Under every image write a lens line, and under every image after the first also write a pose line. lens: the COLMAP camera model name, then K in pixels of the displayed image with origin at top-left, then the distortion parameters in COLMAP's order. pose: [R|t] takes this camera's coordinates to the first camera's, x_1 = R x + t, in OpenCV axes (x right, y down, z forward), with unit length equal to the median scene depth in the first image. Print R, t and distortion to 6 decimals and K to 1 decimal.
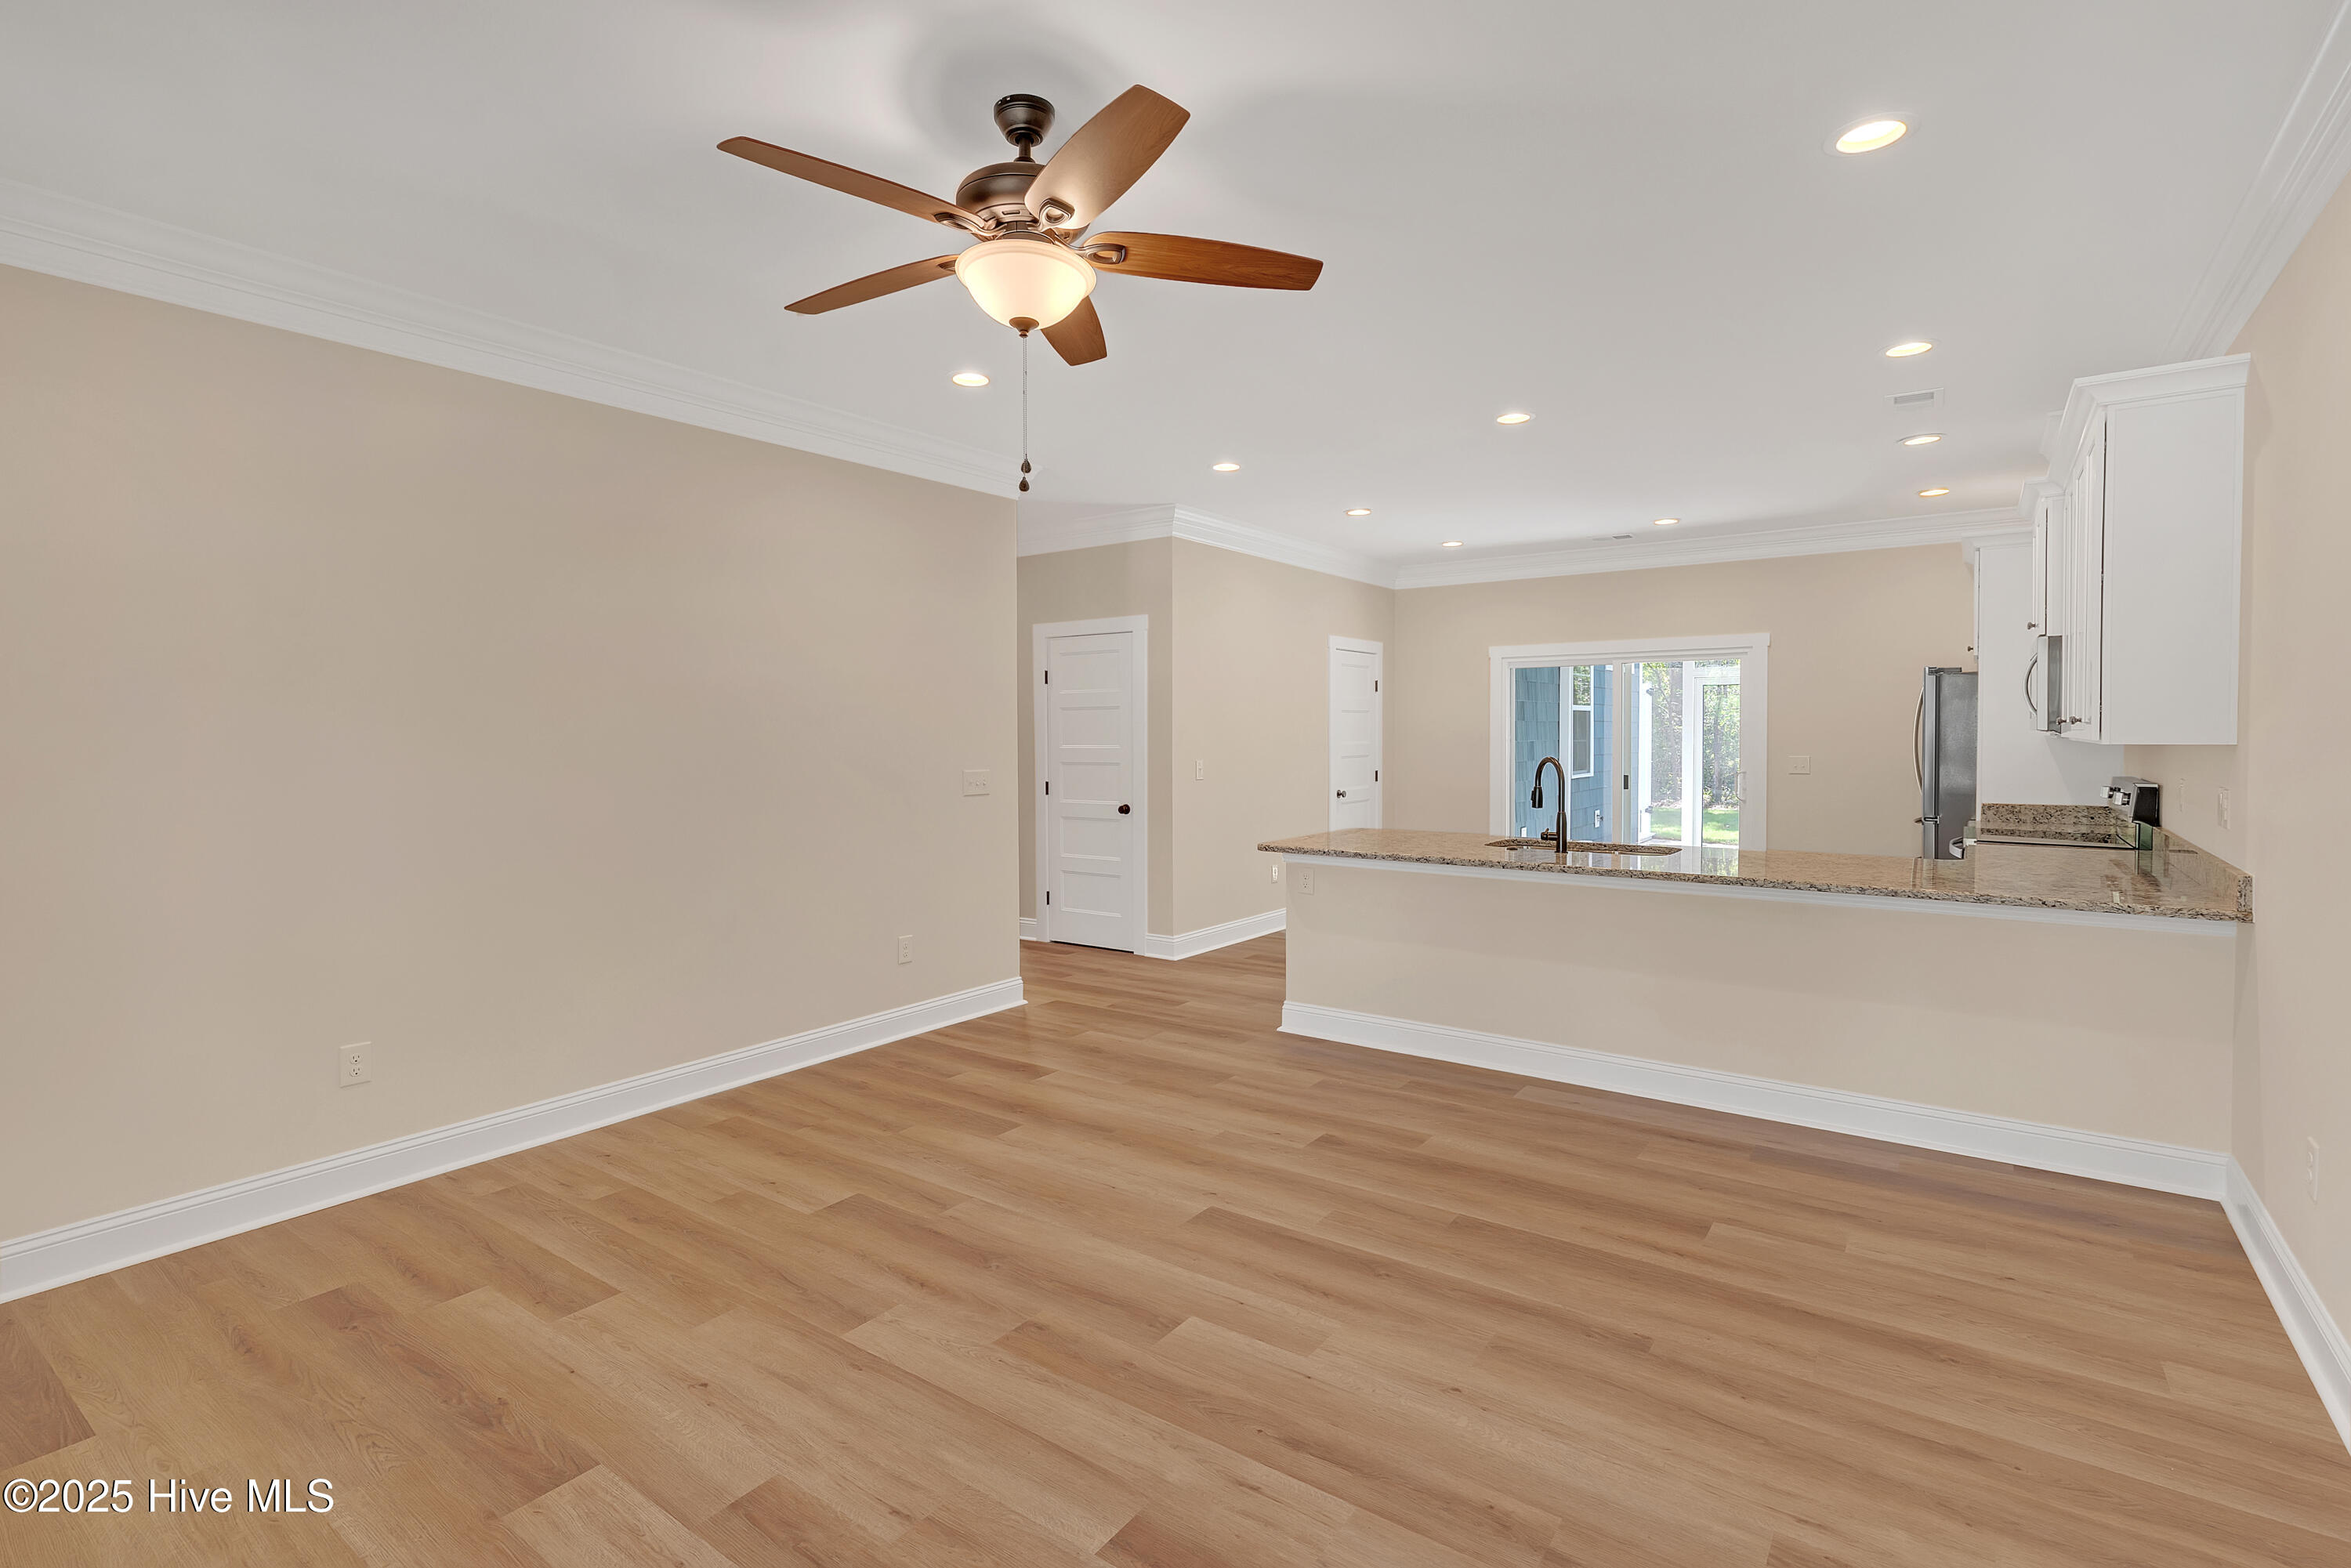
lens RADIAL K [[1122.6, 0, 1184.6], [0, 1122.6, 771.1], [0, 0, 1]] dist [0.001453, 0.000632]
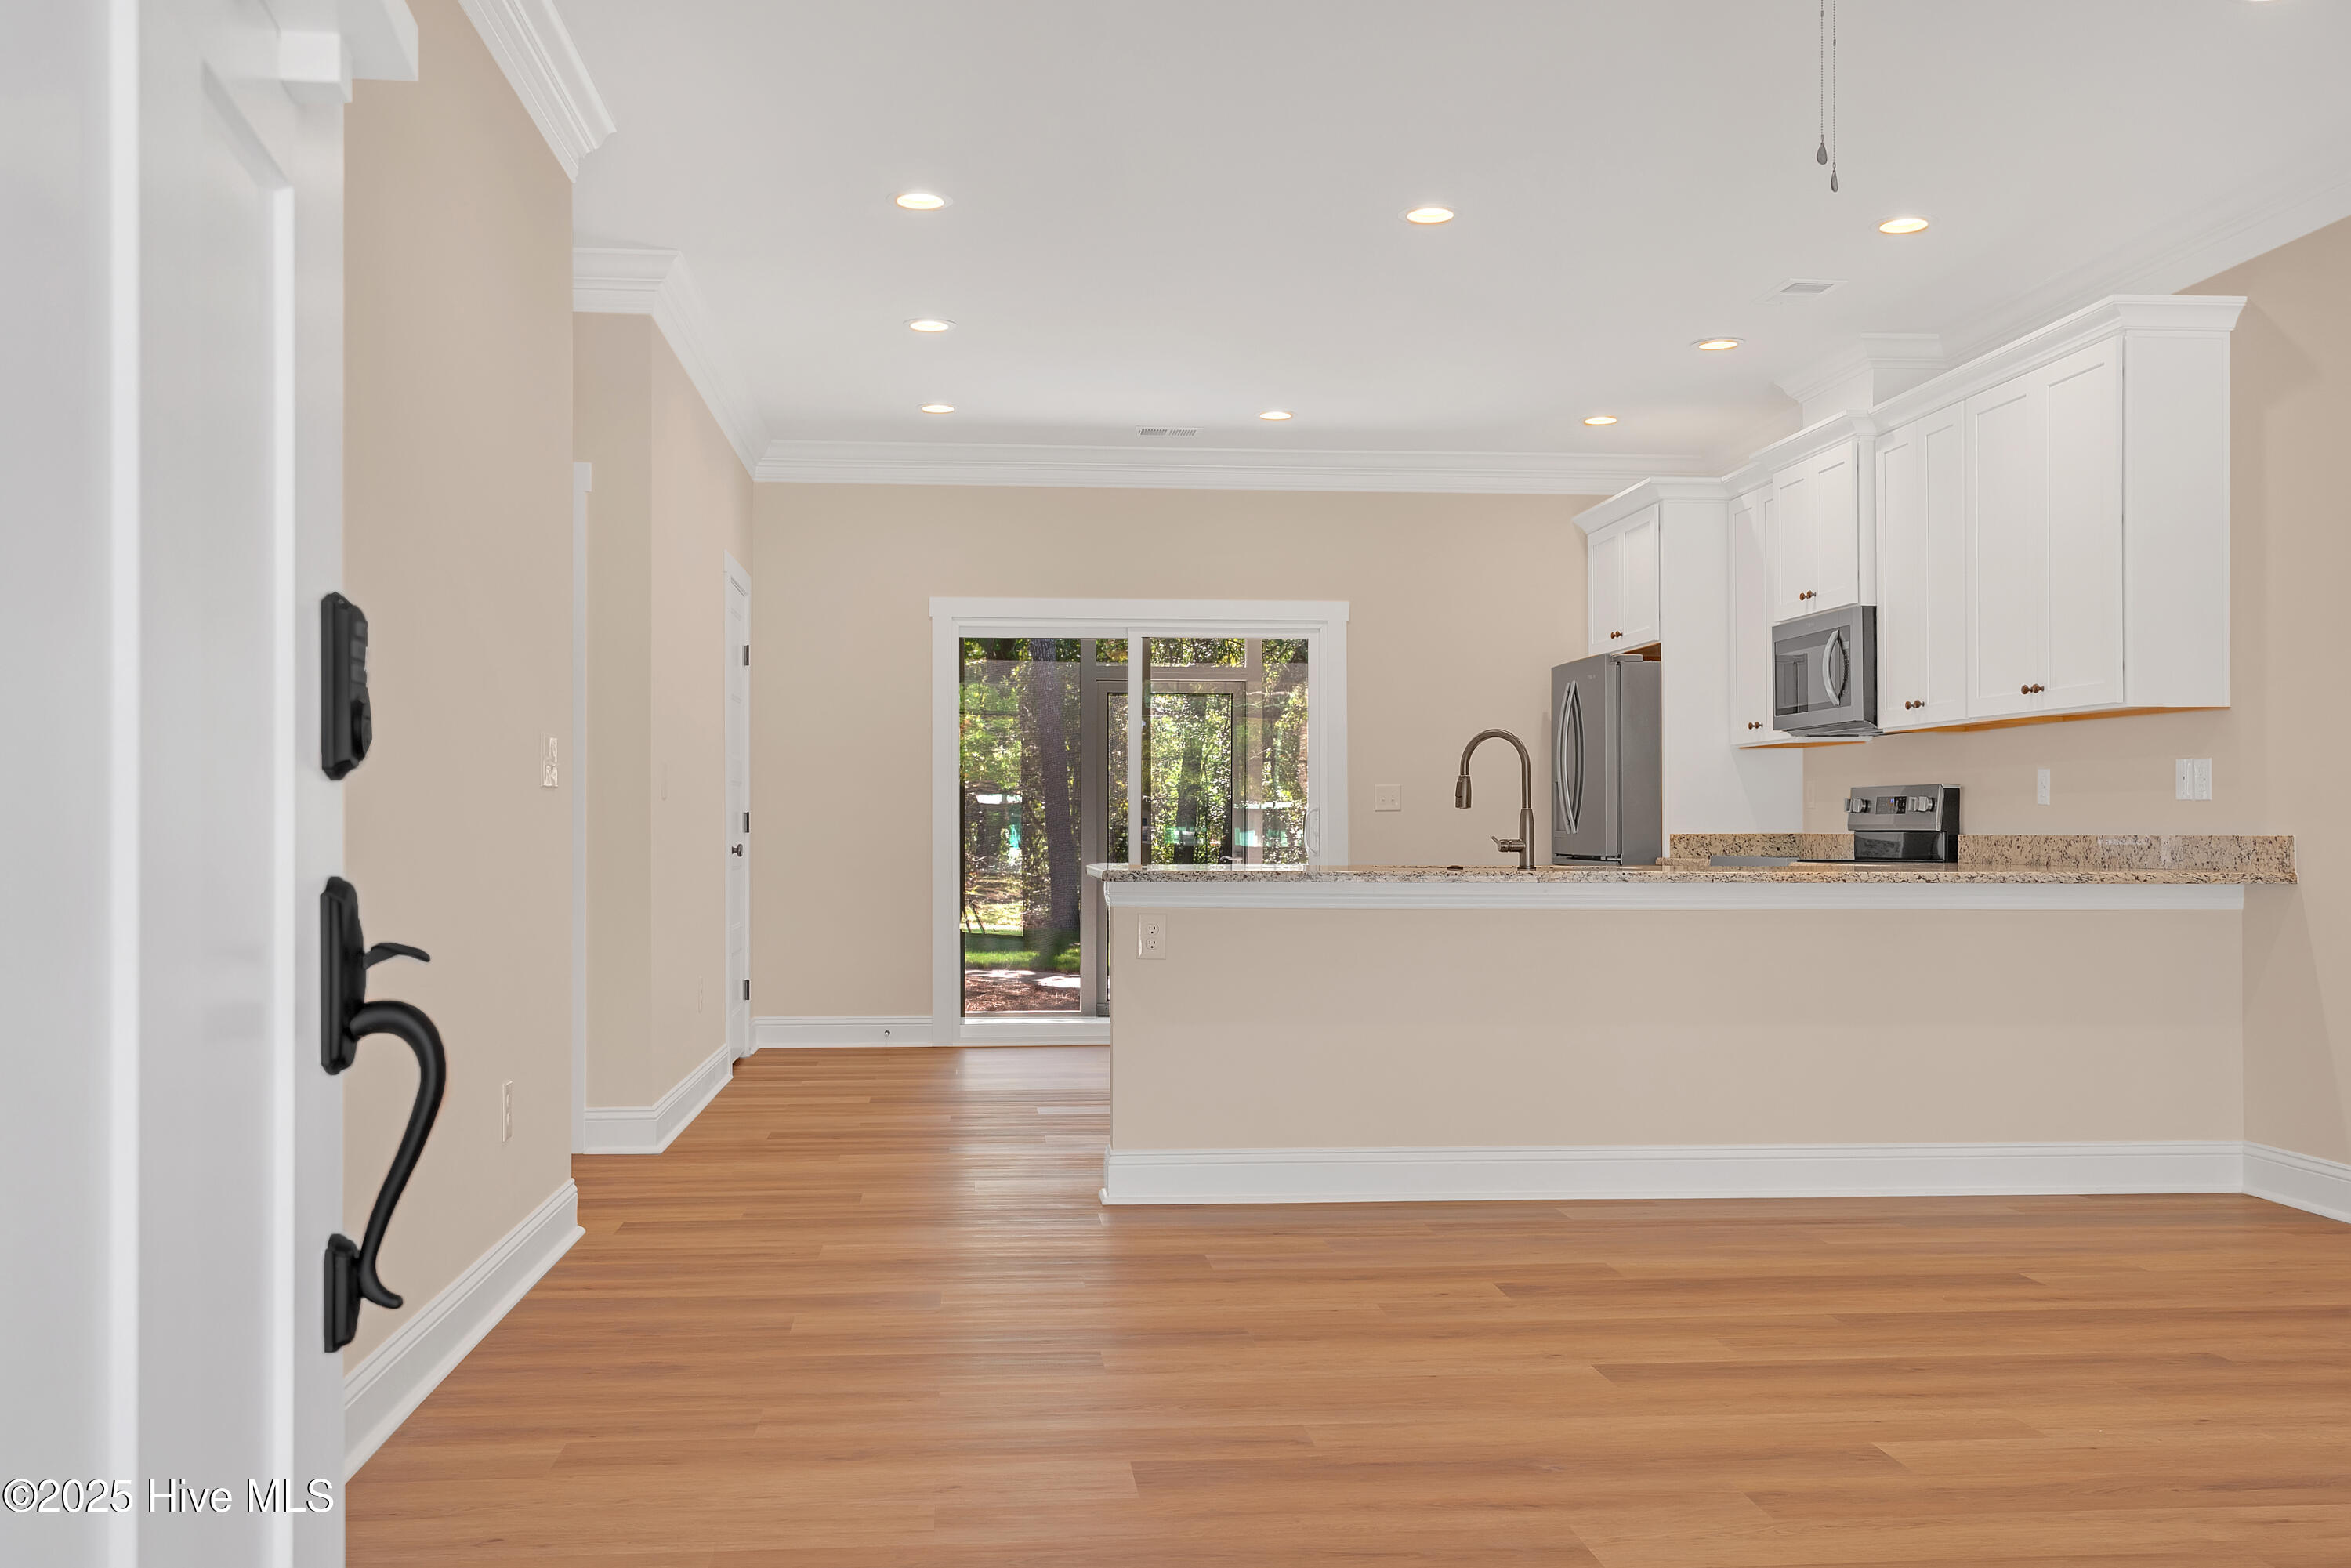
lens RADIAL K [[2117.5, 0, 1170.9], [0, 2117.5, 842.2], [0, 0, 1]] dist [-0.018739, 0.007545]
pose [[0.753095, 0.002188, 0.657909, -0.896645], [0.014504, 0.999696, -0.019928, 0.102303], [-0.657752, 0.024550, 0.752834, 0.223987]]
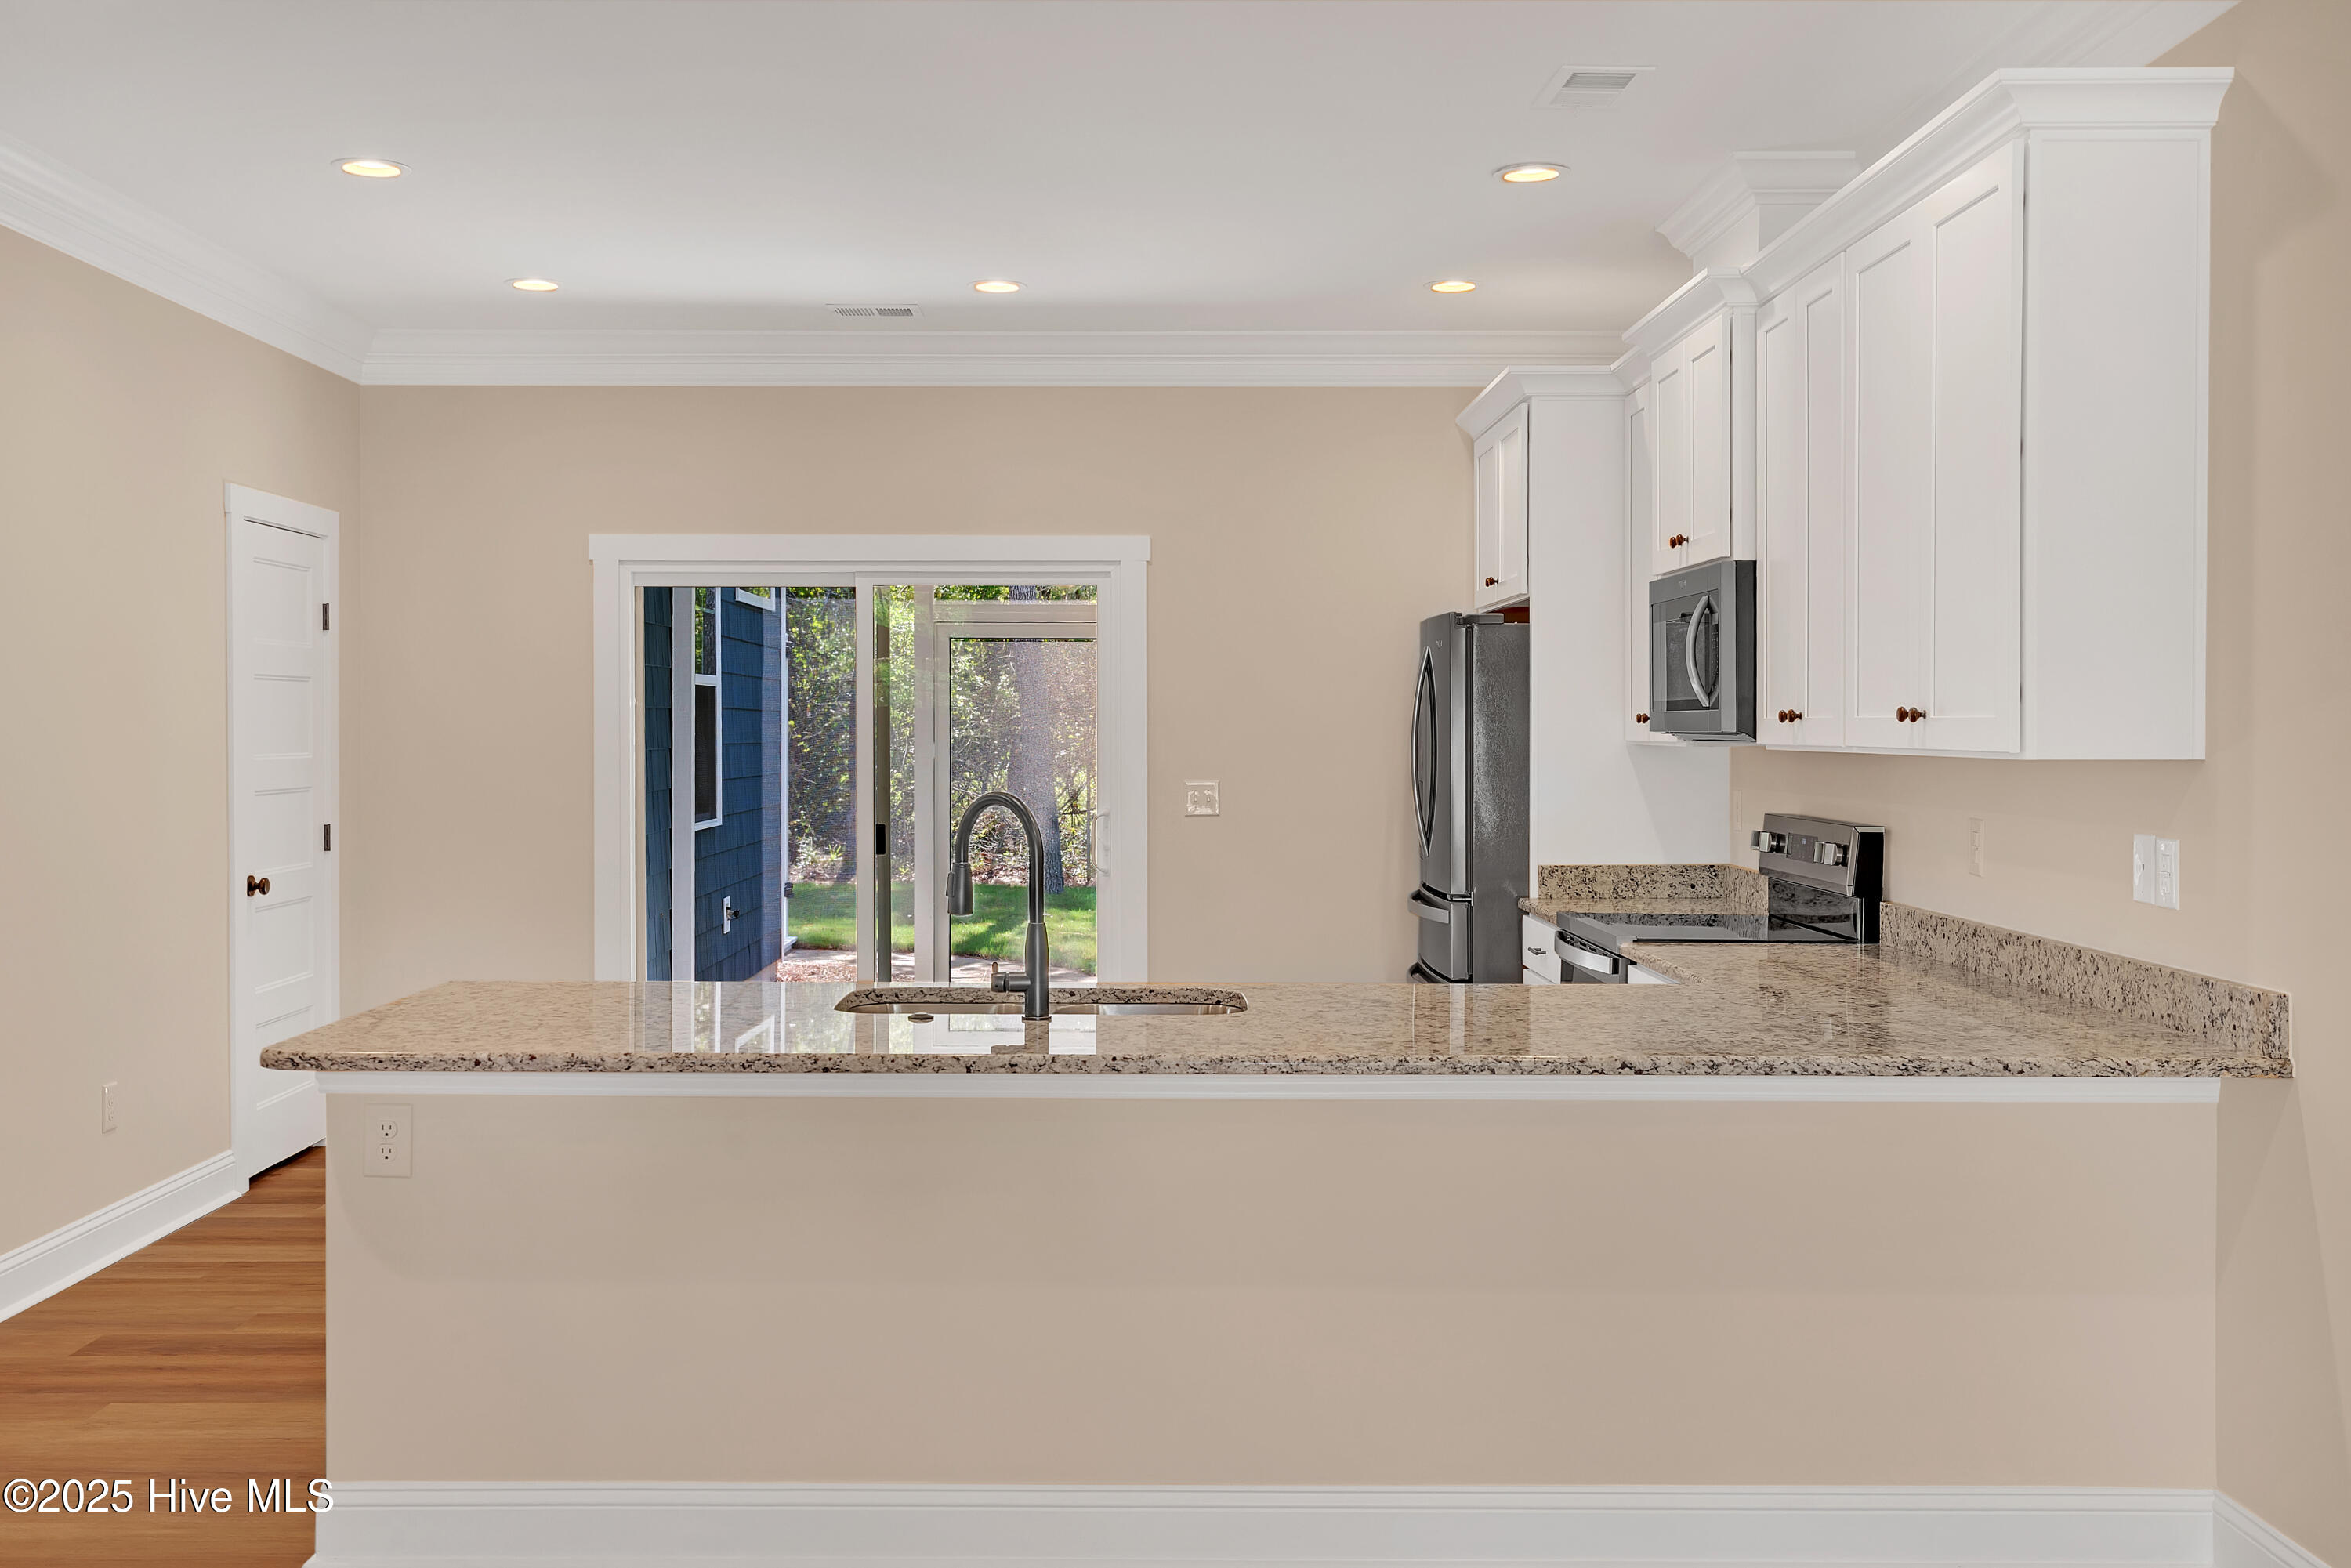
lens RADIAL K [[2295.7, 0, 1175.5], [0, 2295.7, 784.0], [0, 0, 1]] dist [0.003095, -0.000532]
pose [[0.799603, -0.009611, 0.600452, -0.201629], [0.014011, 0.999898, -0.002654, -0.019595], [-0.600366, 0.010535, 0.799656, 0.350844]]
